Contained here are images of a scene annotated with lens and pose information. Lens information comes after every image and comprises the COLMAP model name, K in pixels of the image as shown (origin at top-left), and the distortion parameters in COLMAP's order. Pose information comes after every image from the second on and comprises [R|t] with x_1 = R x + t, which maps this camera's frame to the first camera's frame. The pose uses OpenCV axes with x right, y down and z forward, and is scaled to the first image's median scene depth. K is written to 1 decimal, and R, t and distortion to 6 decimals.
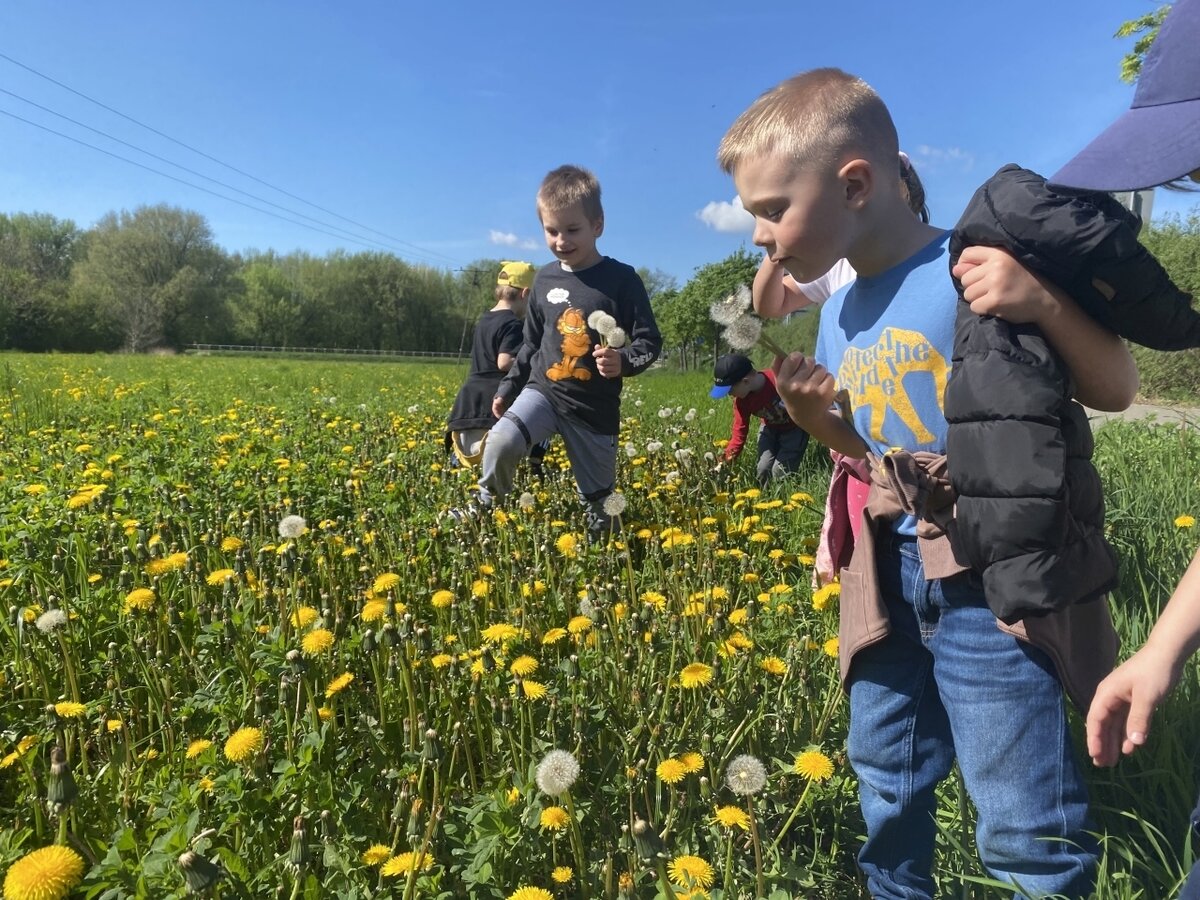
lens RADIAL K [[918.9, 0, 593.1], [0, 918.9, 458.9], [0, 0, 1]] dist [0.028473, -0.046561]
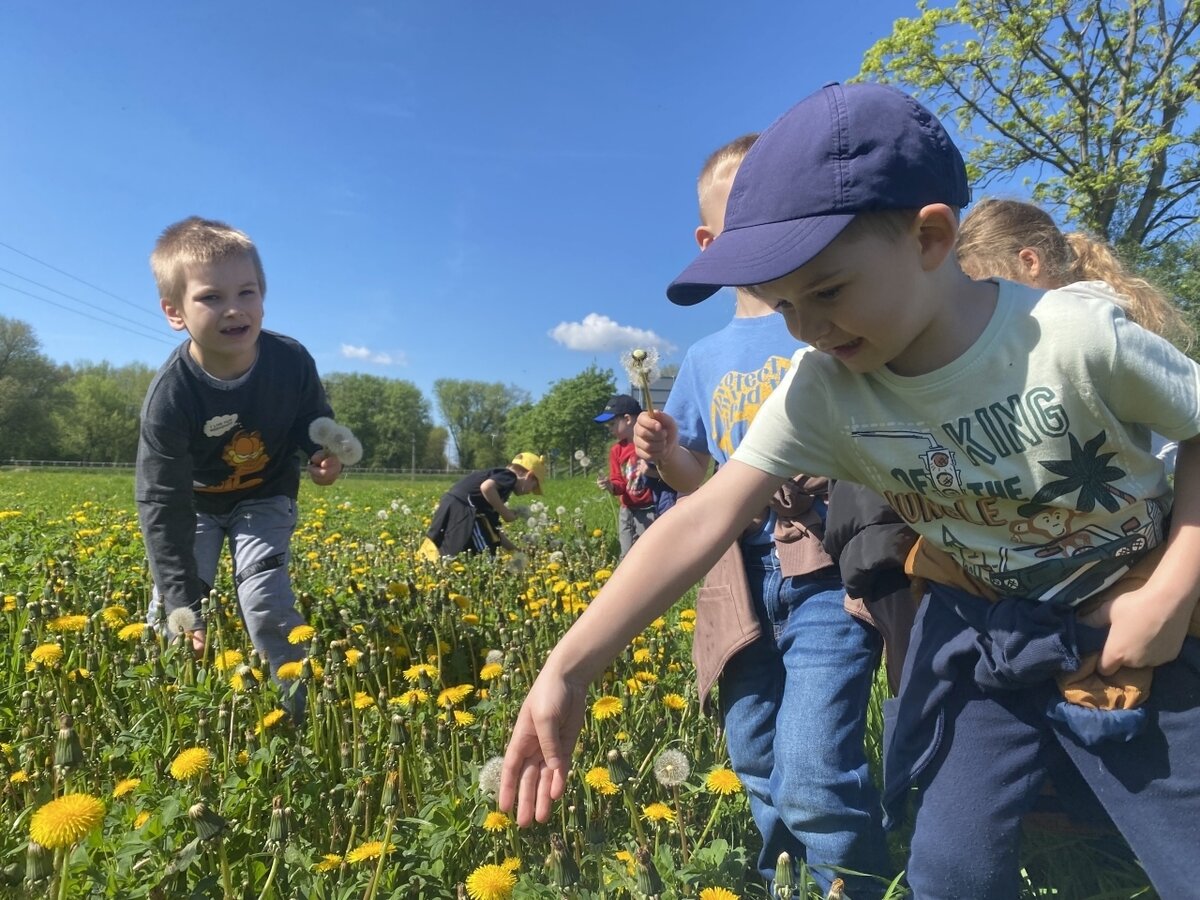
lens RADIAL K [[918.9, 0, 595.7], [0, 918.9, 451.4], [0, 0, 1]] dist [0.028473, -0.046561]
pose [[0.987384, -0.004584, 0.158277, -0.060859], [0.025100, 0.991473, -0.127870, 0.068469], [-0.156341, 0.130230, 0.979080, -0.070020]]
